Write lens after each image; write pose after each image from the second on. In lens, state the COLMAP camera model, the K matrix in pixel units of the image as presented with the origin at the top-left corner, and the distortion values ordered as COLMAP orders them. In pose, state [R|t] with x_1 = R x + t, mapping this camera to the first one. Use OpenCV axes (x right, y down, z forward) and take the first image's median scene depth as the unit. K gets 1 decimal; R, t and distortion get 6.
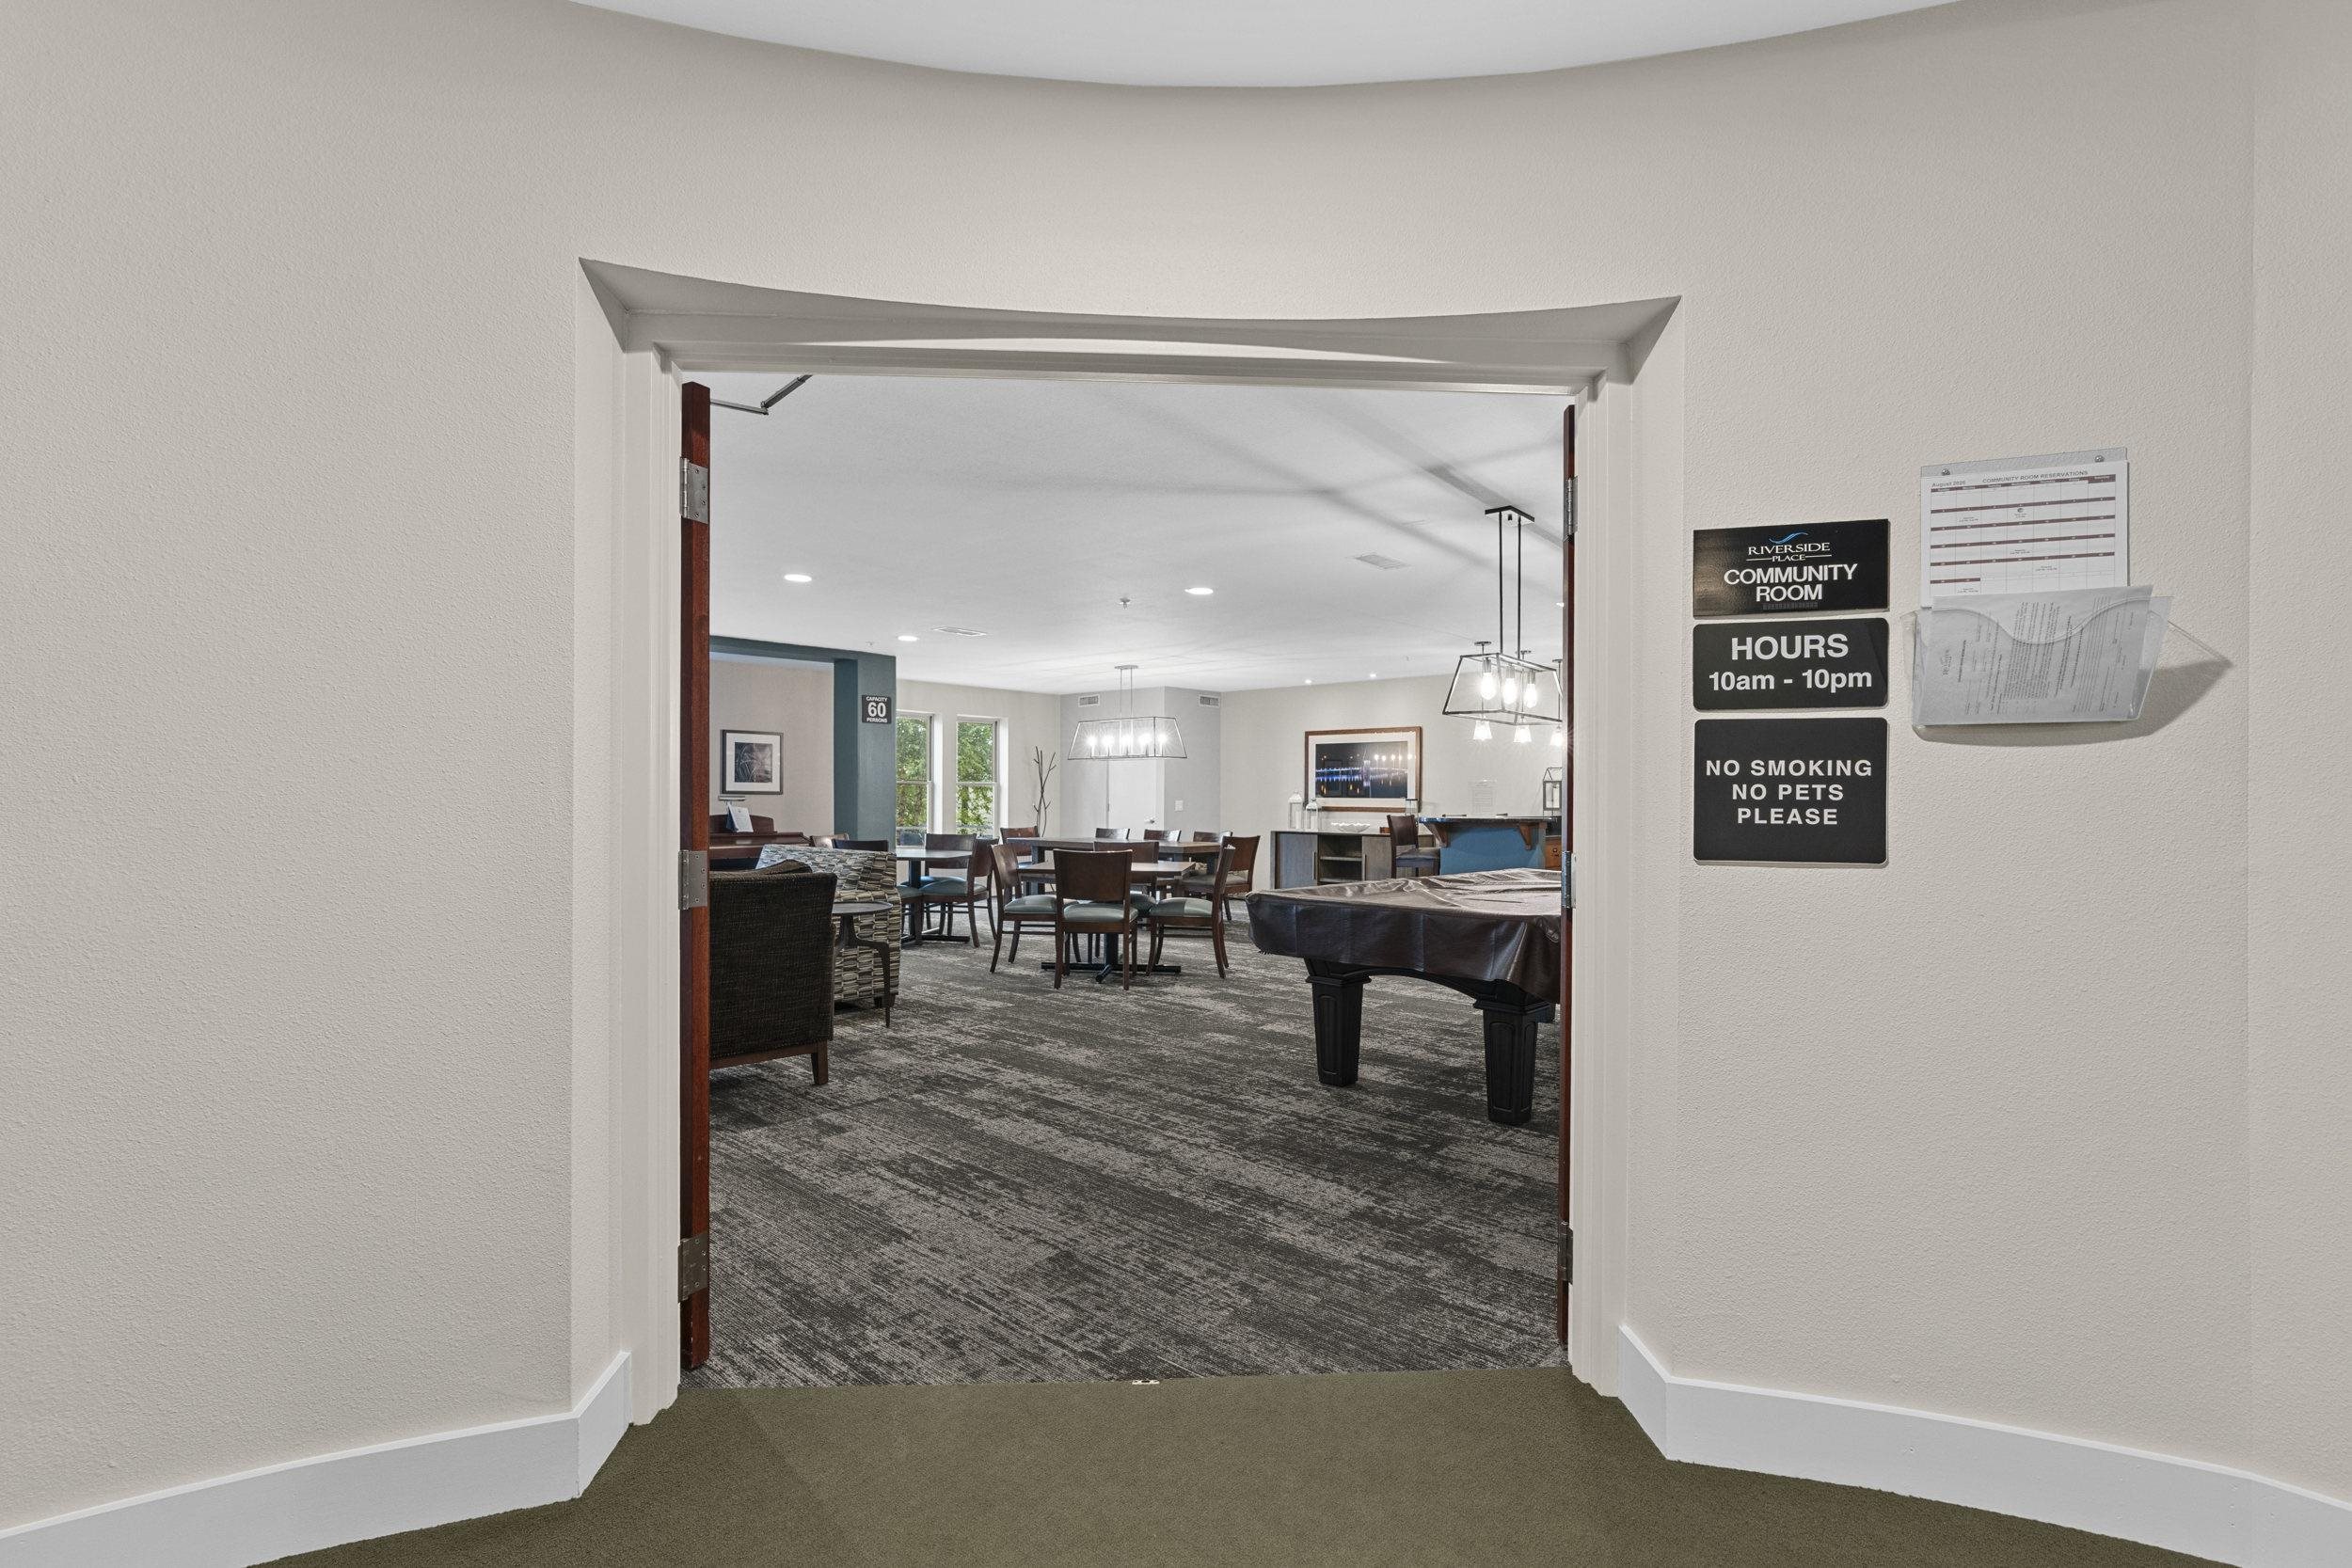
lens RADIAL K [[1070.5, 0, 1161.3], [0, 1070.5, 768.5], [0, 0, 1]] dist [-0.009710, 0.005648]
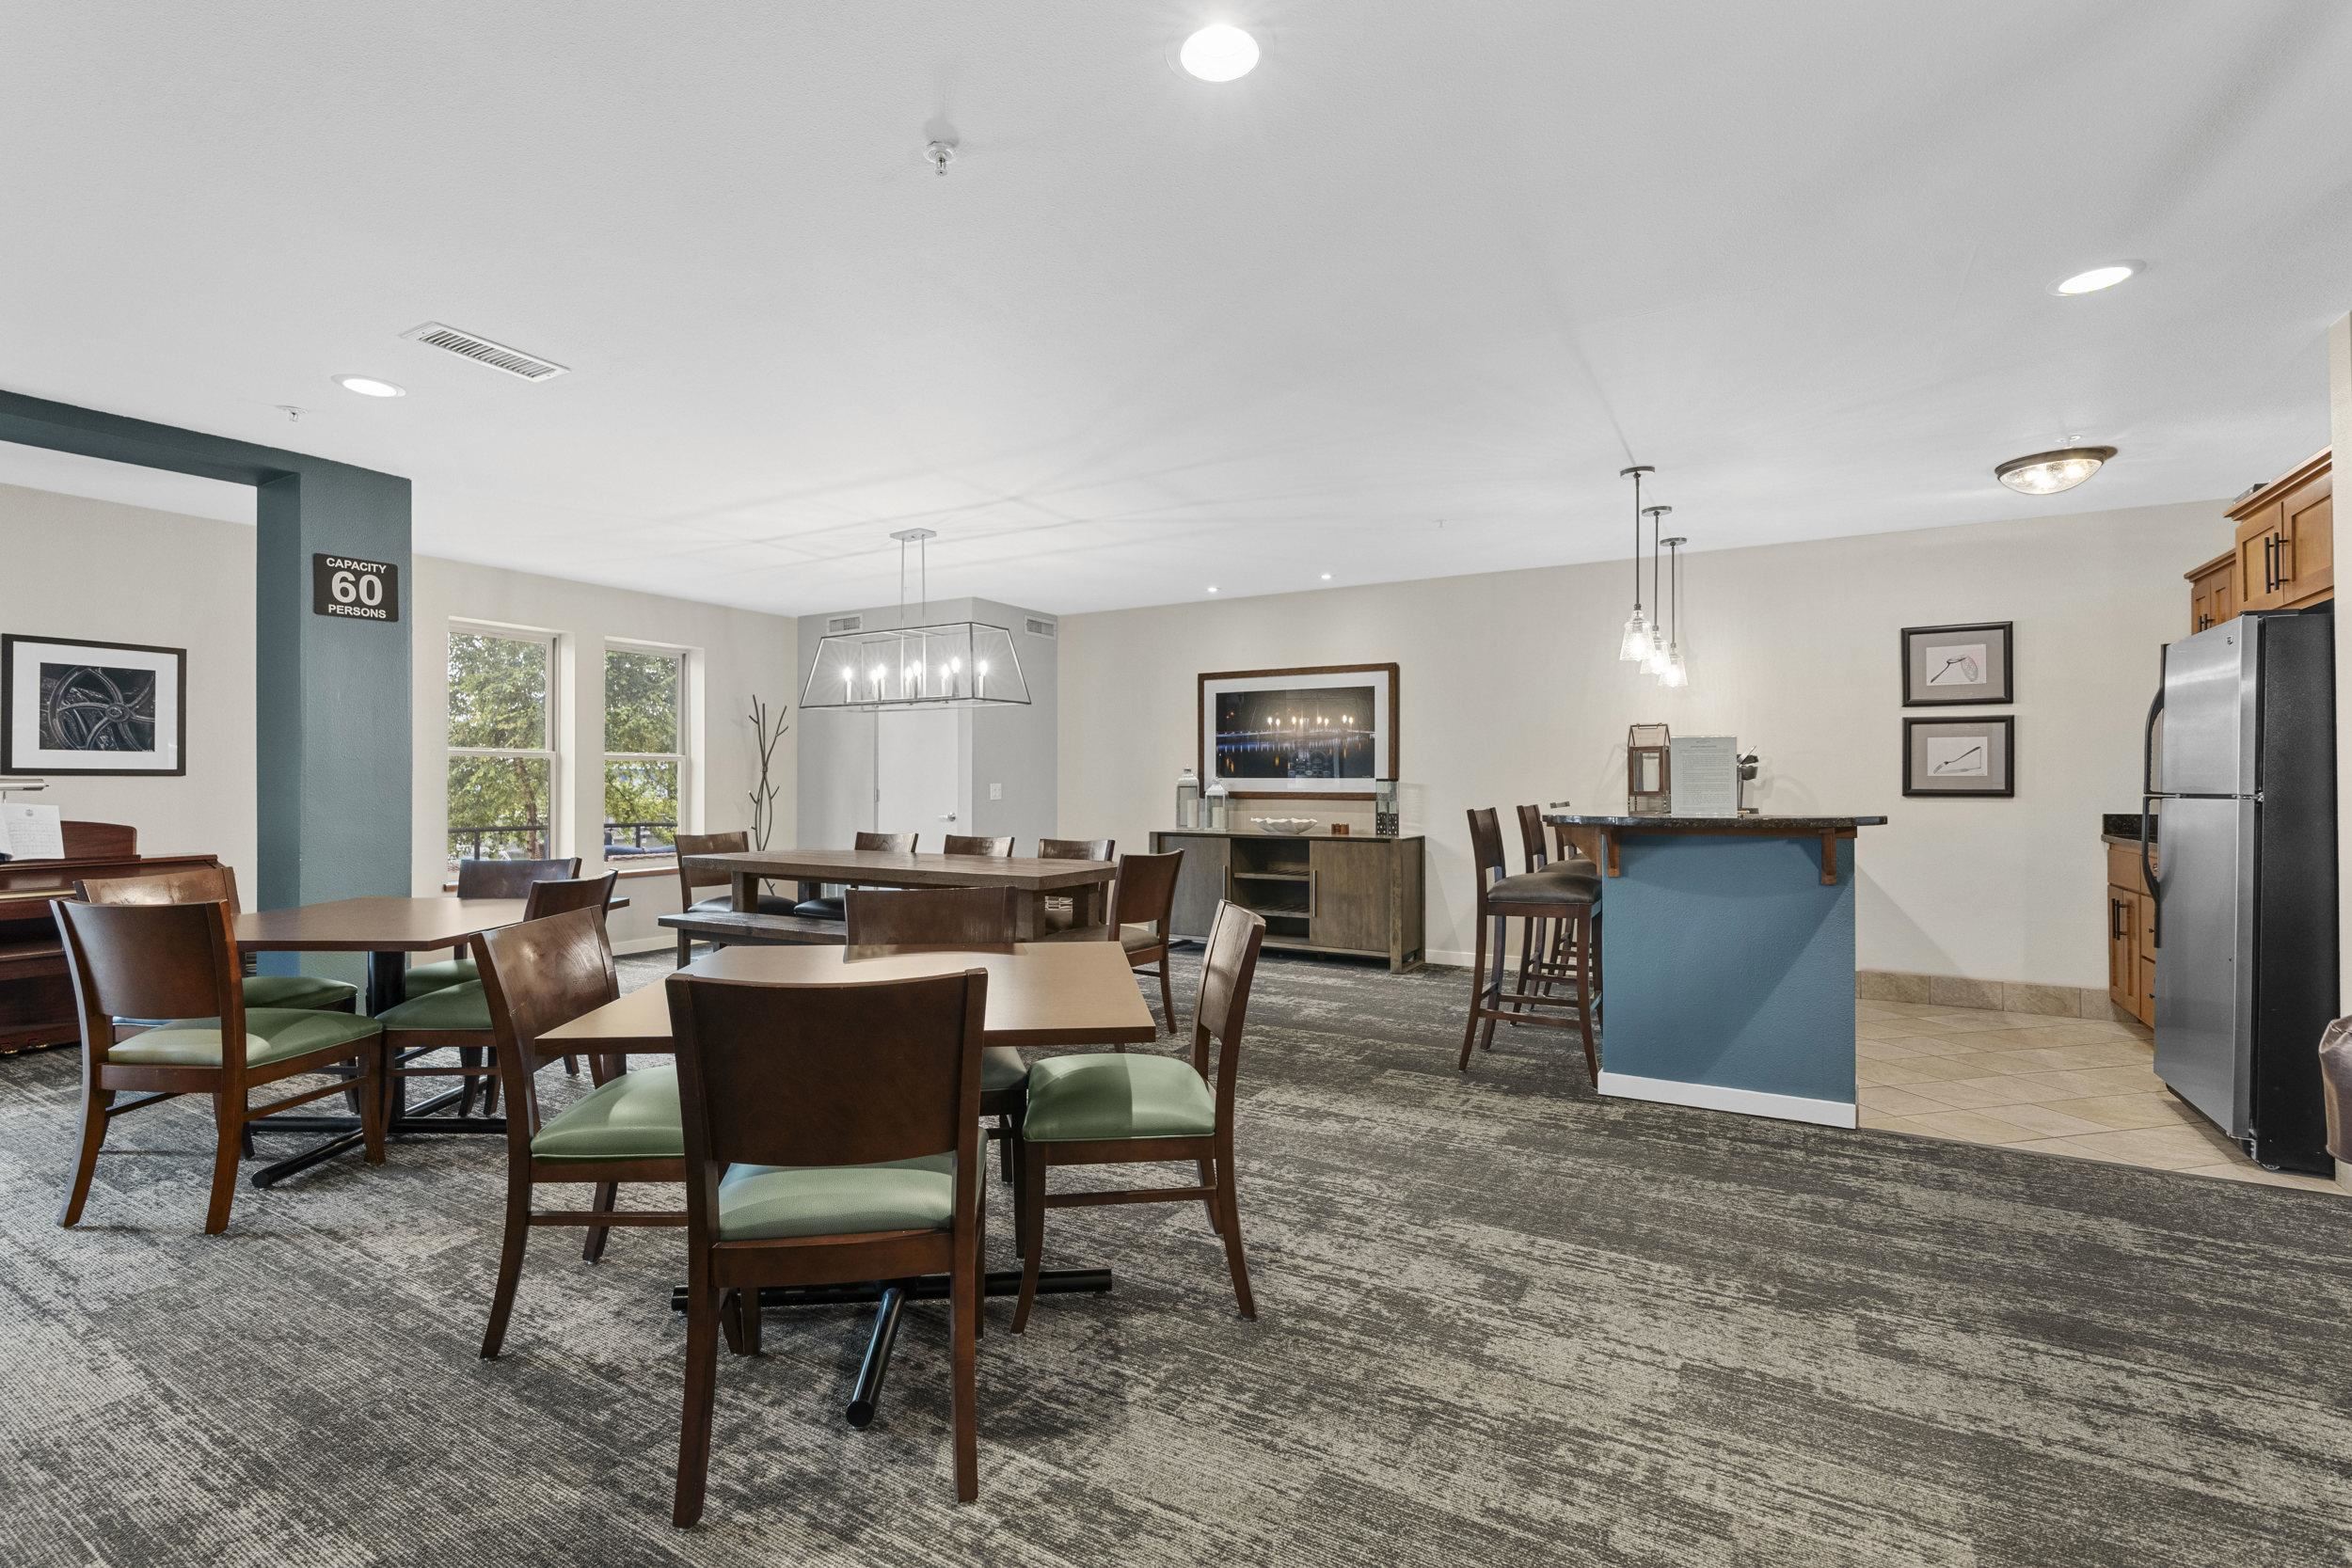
lens RADIAL K [[1070.5, 0, 1161.3], [0, 1070.5, 768.5], [0, 0, 1]] dist [-0.009710, 0.005648]
pose [[0.977229, -0.003138, 0.212163, -0.032092], [0.000042, 0.999893, 0.014595, 0.018151], [-0.212186, -0.014253, 0.977125, 0.570598]]
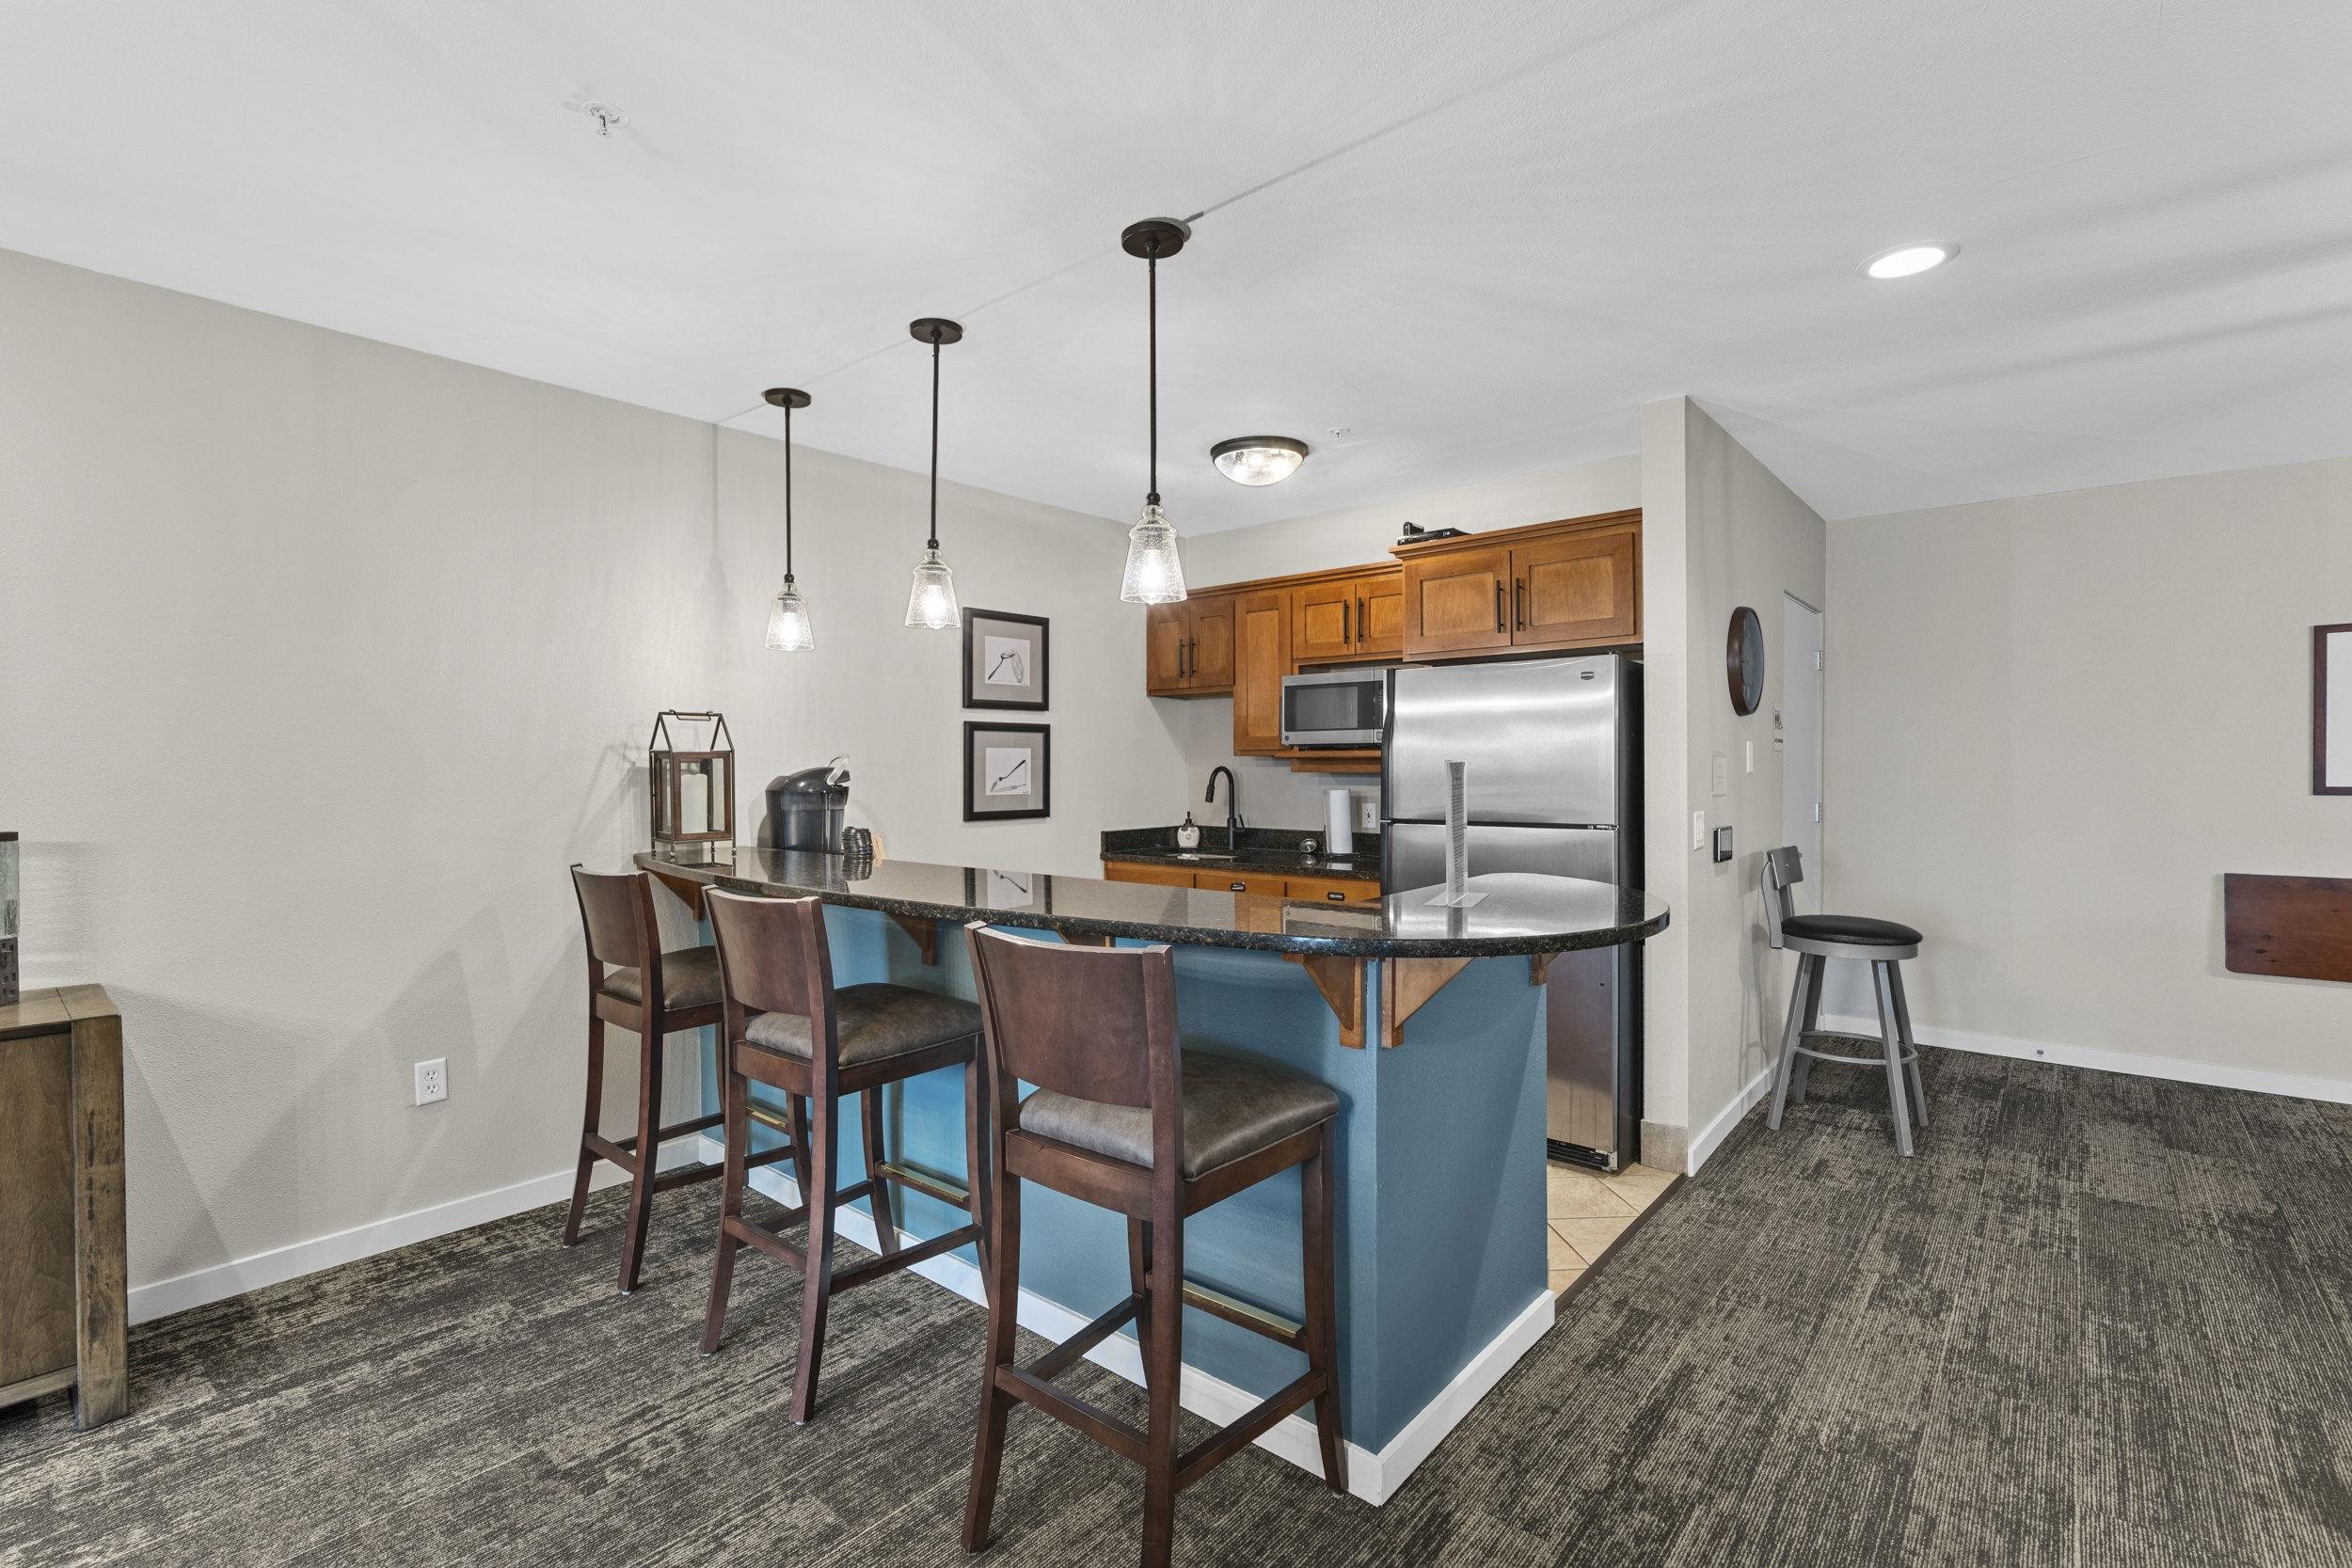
lens RADIAL K [[1070.5, 0, 1161.3], [0, 1070.5, 768.5], [0, 0, 1]] dist [-0.009710, 0.005648]
pose [[-0.022685, -0.008084, 0.999710, 0.035389], [-0.017553, 0.999816, 0.007687, 0.013492], [-0.999589, -0.017374, -0.022822, 1.046381]]
